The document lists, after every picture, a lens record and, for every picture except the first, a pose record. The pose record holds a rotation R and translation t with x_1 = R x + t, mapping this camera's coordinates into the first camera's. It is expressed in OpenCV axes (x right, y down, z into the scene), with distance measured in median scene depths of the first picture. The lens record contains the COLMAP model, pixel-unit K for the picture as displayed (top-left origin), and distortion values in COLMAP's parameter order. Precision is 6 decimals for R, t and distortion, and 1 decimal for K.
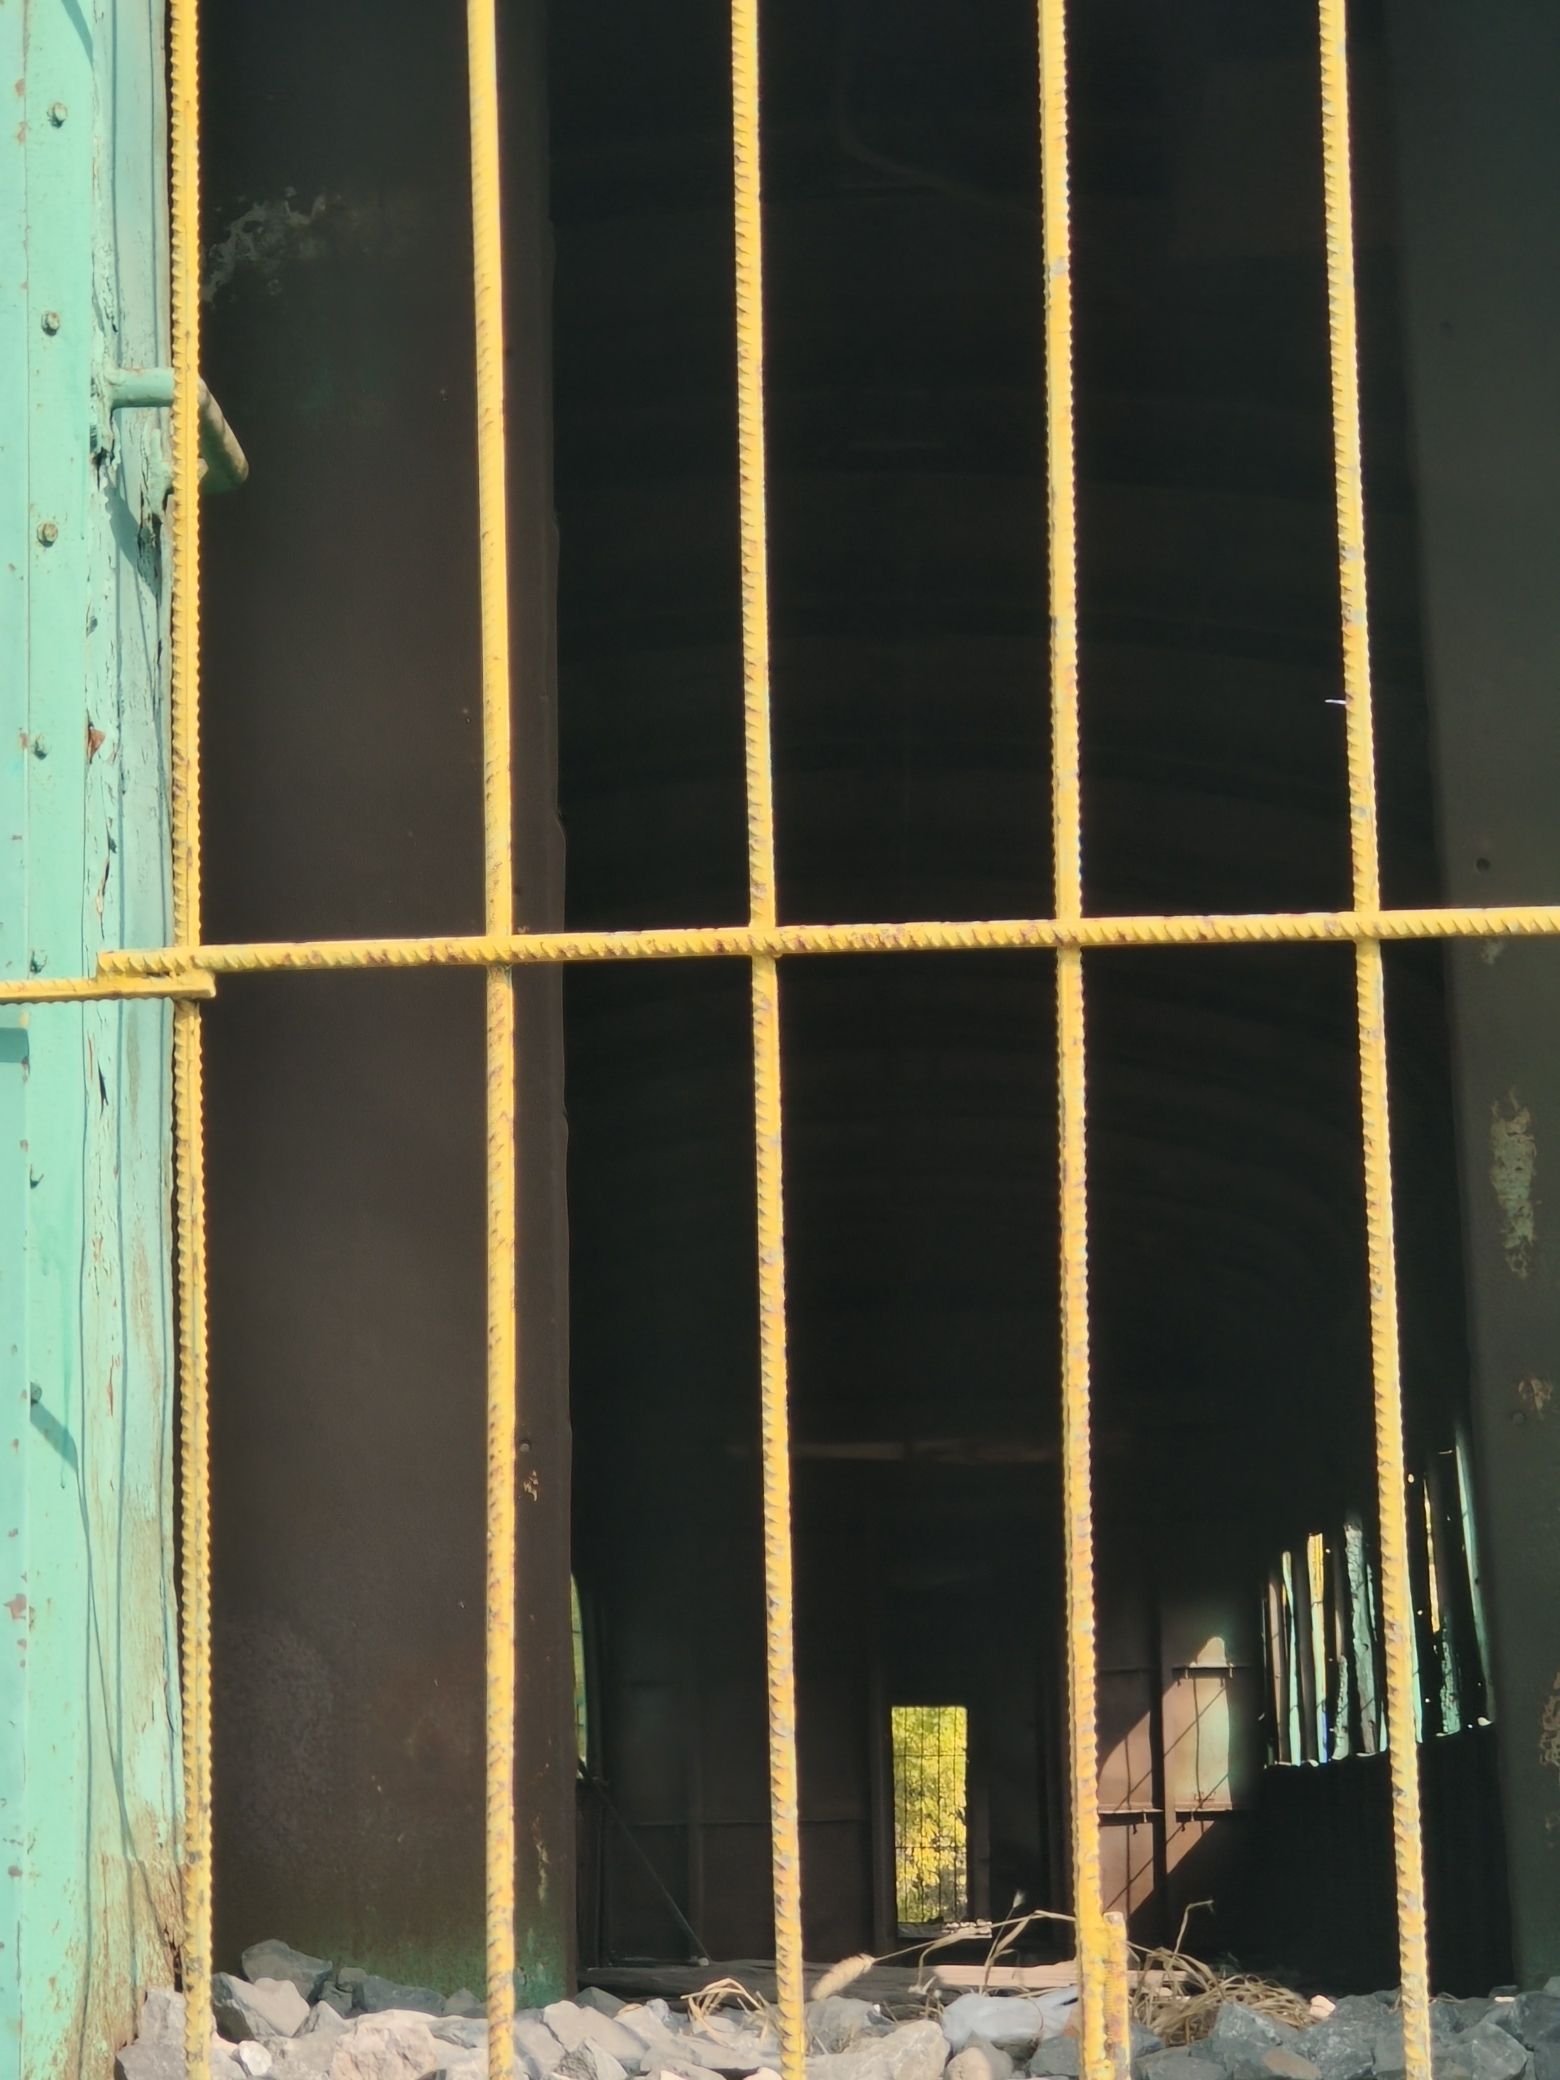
lens RADIAL K [[5023.3, 0, 779.5], [0, 5023.3, 1040.8], [0, 0, 1]] dist [0.038015, 0.000000]
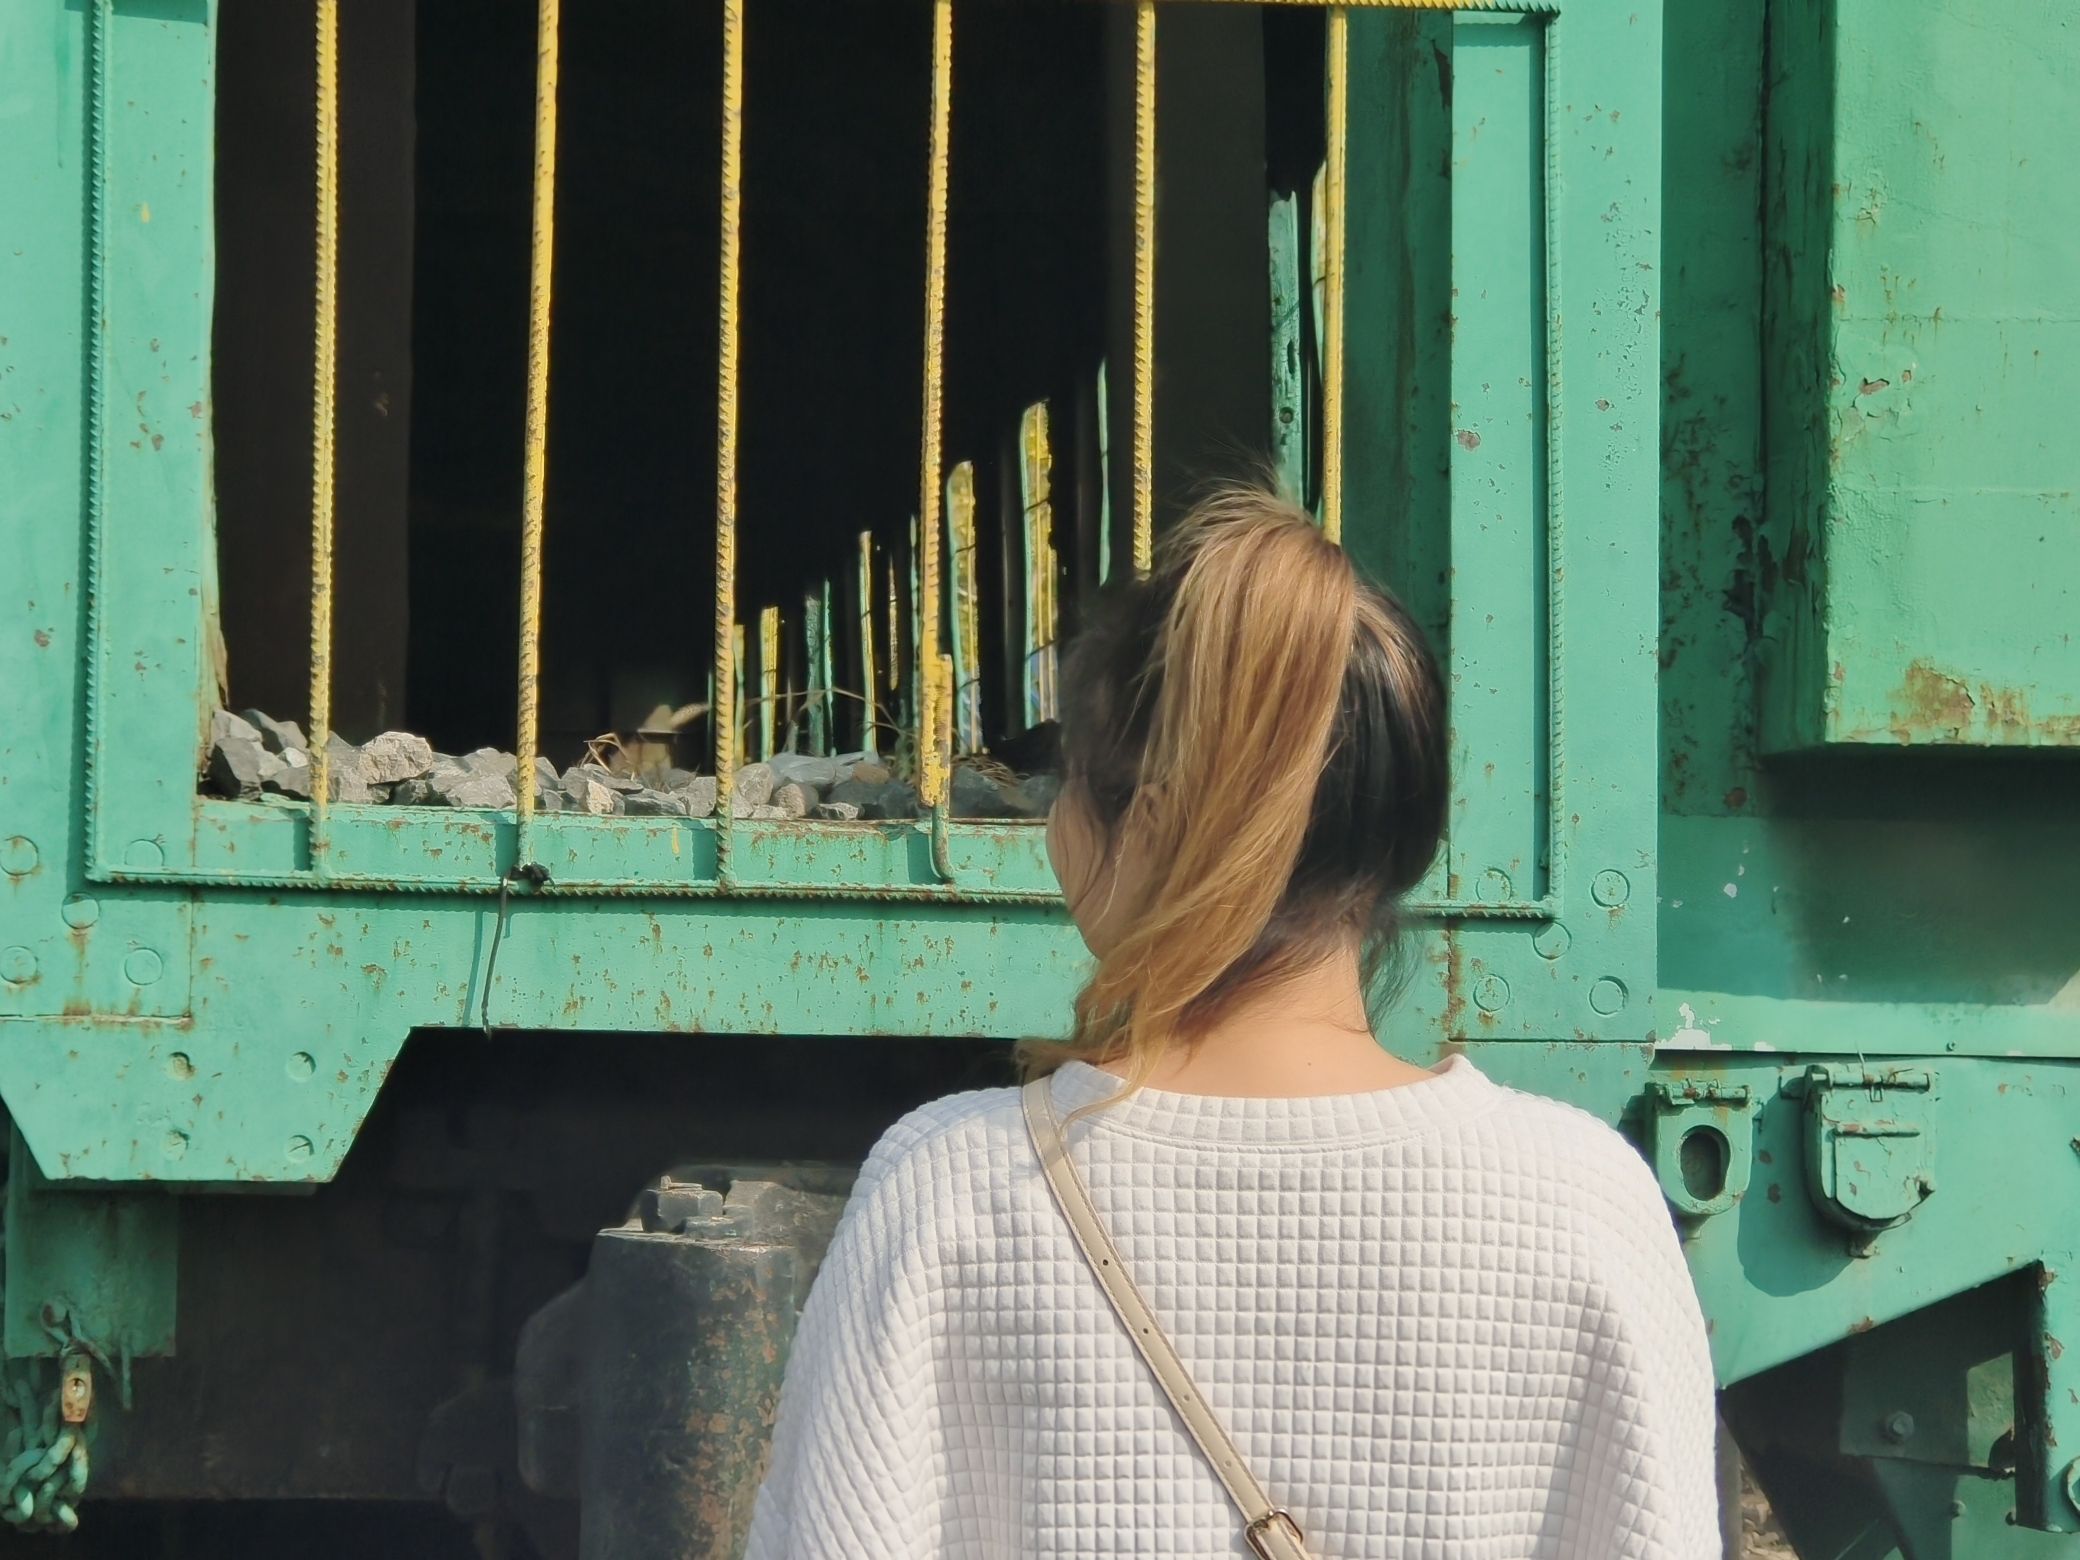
lens RADIAL K [[5023.3, 0, 1041.3], [0, 5023.3, 780.6], [0, 0, 1]] dist [0.038015, 0.000000]
pose [[0.984610, 0.036022, 0.171011, -0.154207], [-0.057256, 0.991011, 0.120907, 0.030096], [-0.165118, -0.128837, 0.977823, -0.443665]]
